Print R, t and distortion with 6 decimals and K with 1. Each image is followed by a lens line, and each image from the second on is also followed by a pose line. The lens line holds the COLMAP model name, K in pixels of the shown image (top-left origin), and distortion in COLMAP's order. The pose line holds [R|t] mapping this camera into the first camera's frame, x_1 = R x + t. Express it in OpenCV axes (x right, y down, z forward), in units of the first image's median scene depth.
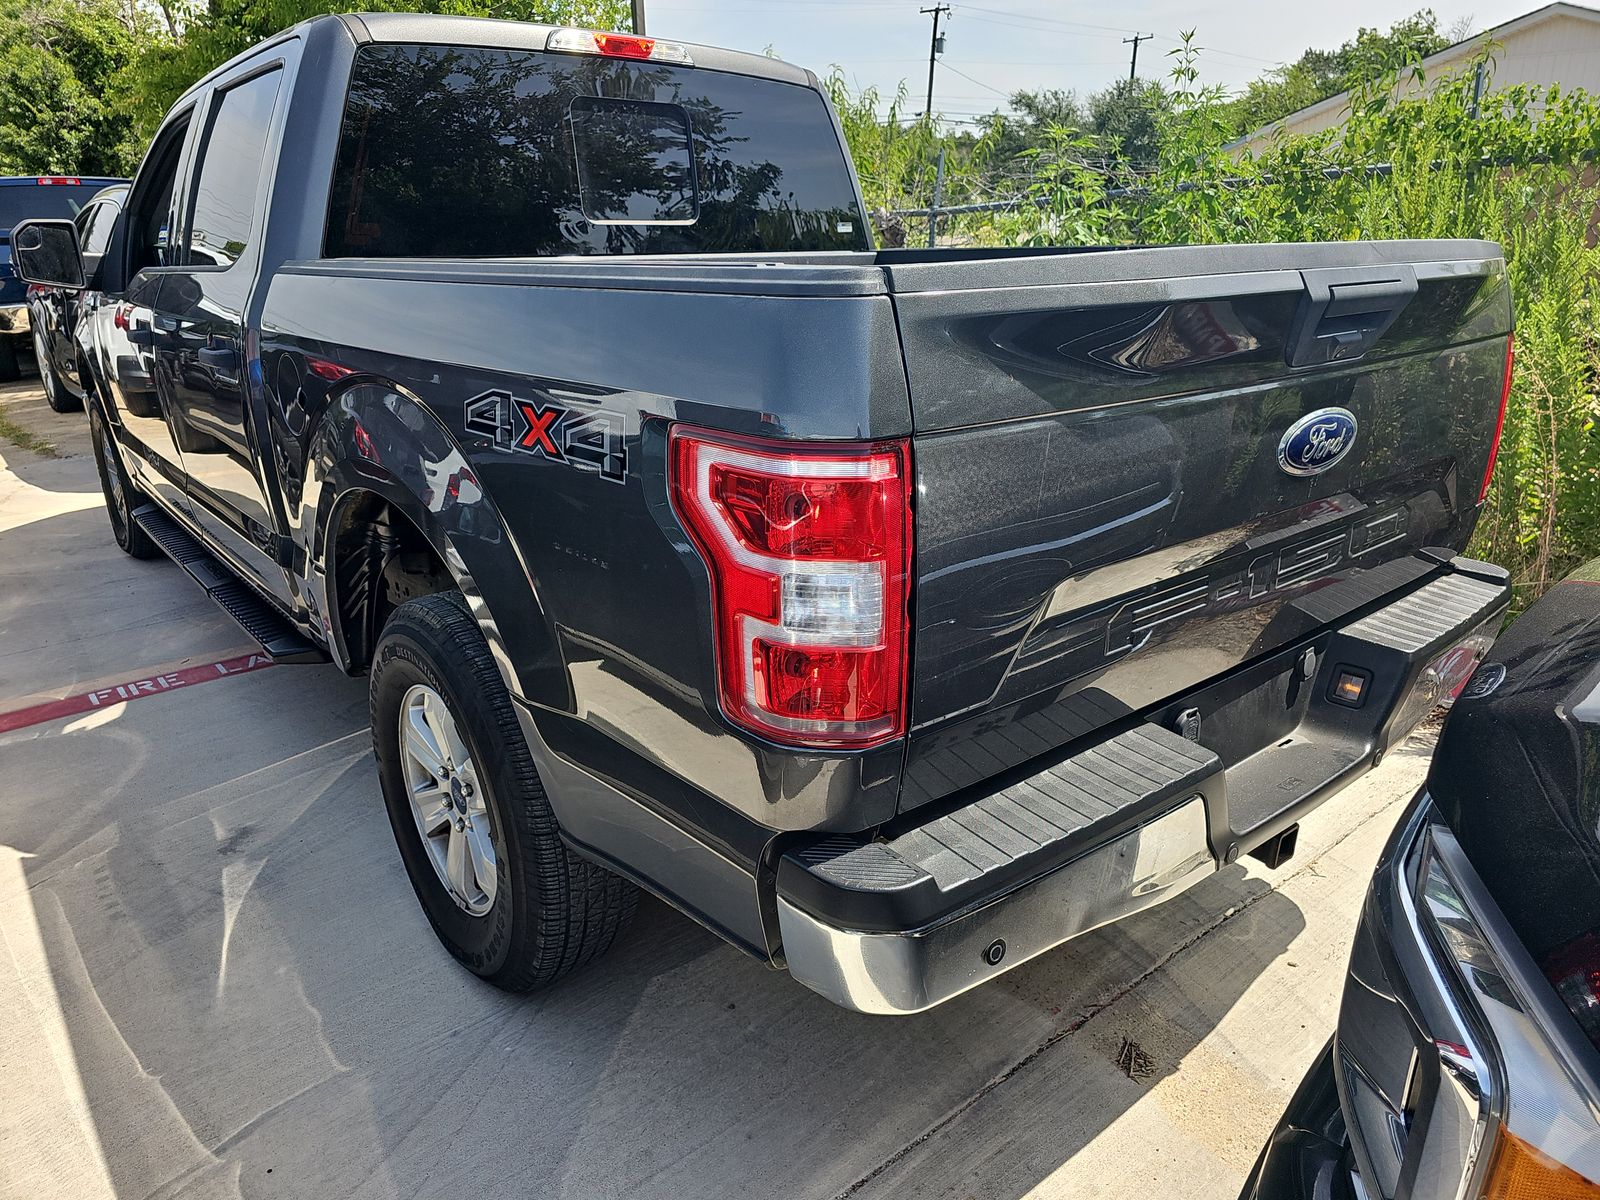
lens RADIAL K [[1072.2, 0, 798.3], [0, 1072.2, 592.9], [0, 0, 1]] dist [0.029078, -0.028093]
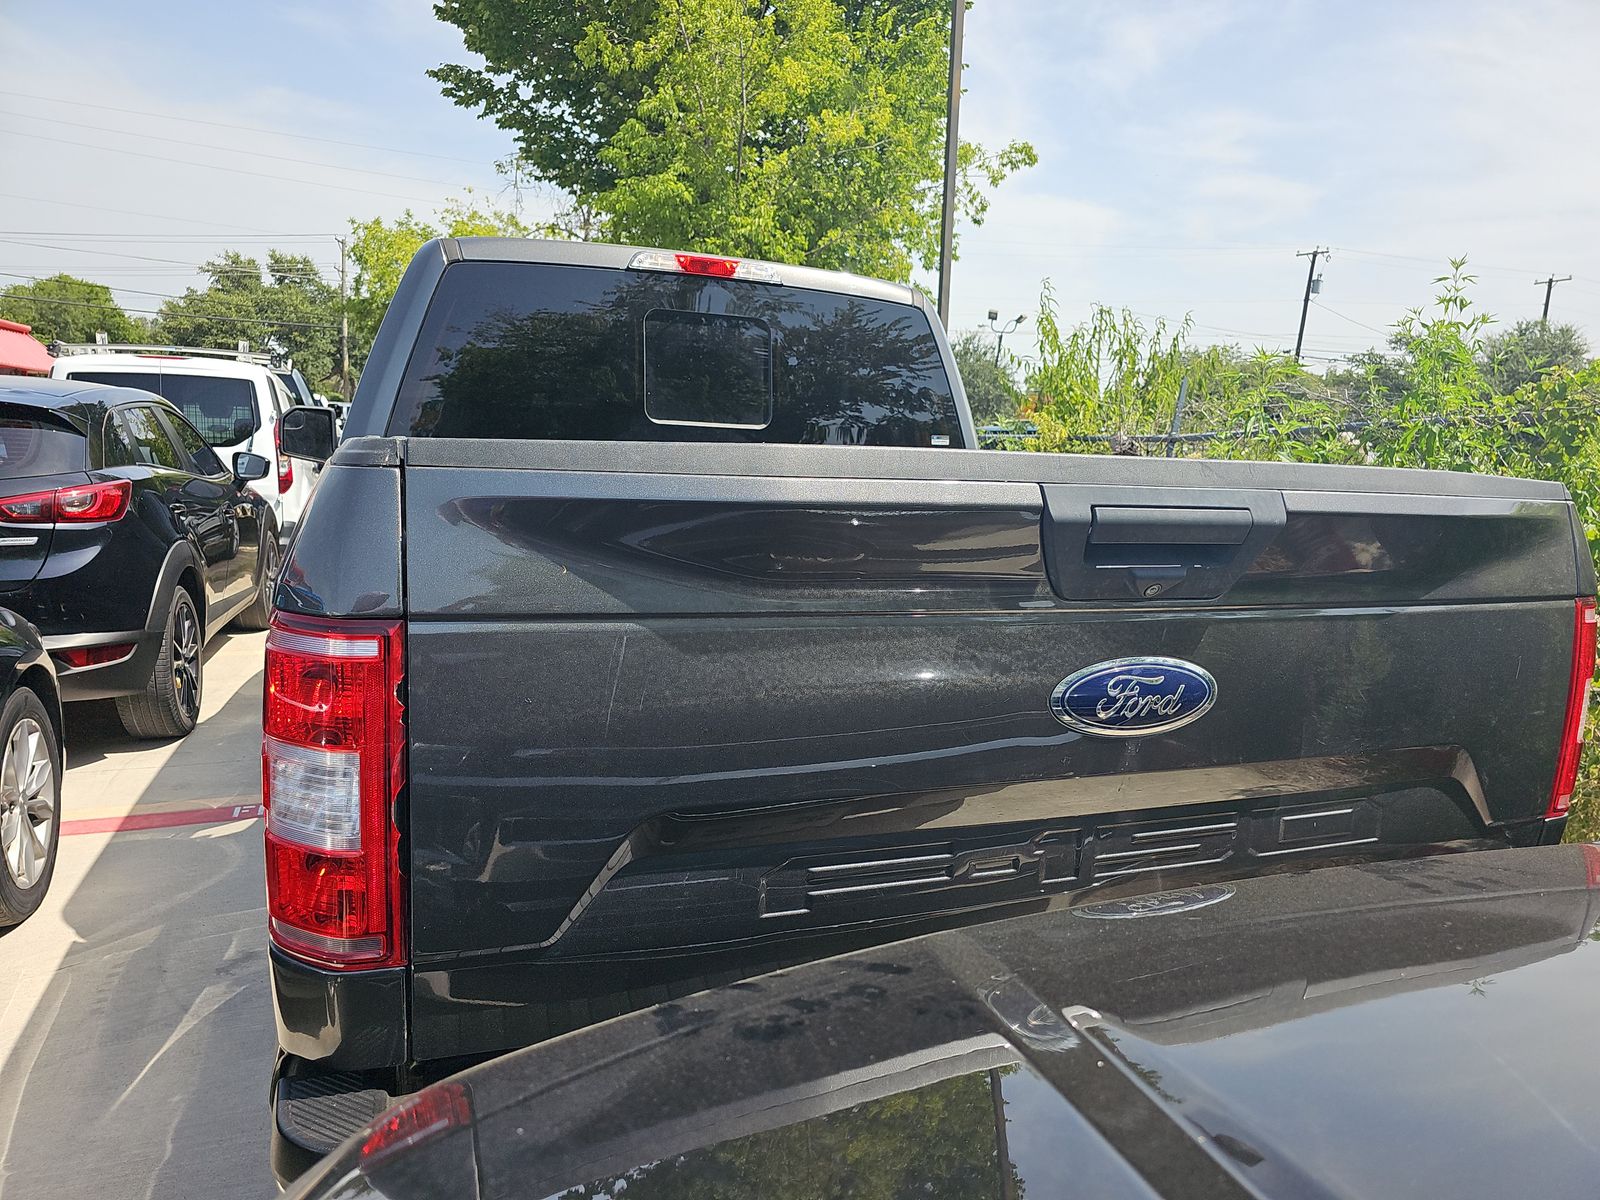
lens RADIAL K [[1072.2, 0, 801.4], [0, 1072.2, 597.2], [0, 0, 1]] dist [0.029078, -0.028093]
pose [[0.944299, 0.091347, -0.316157, 0.180182], [-0.149711, 0.974777, -0.165517, -0.016227], [0.293064, 0.203630, 0.934157, 0.063213]]
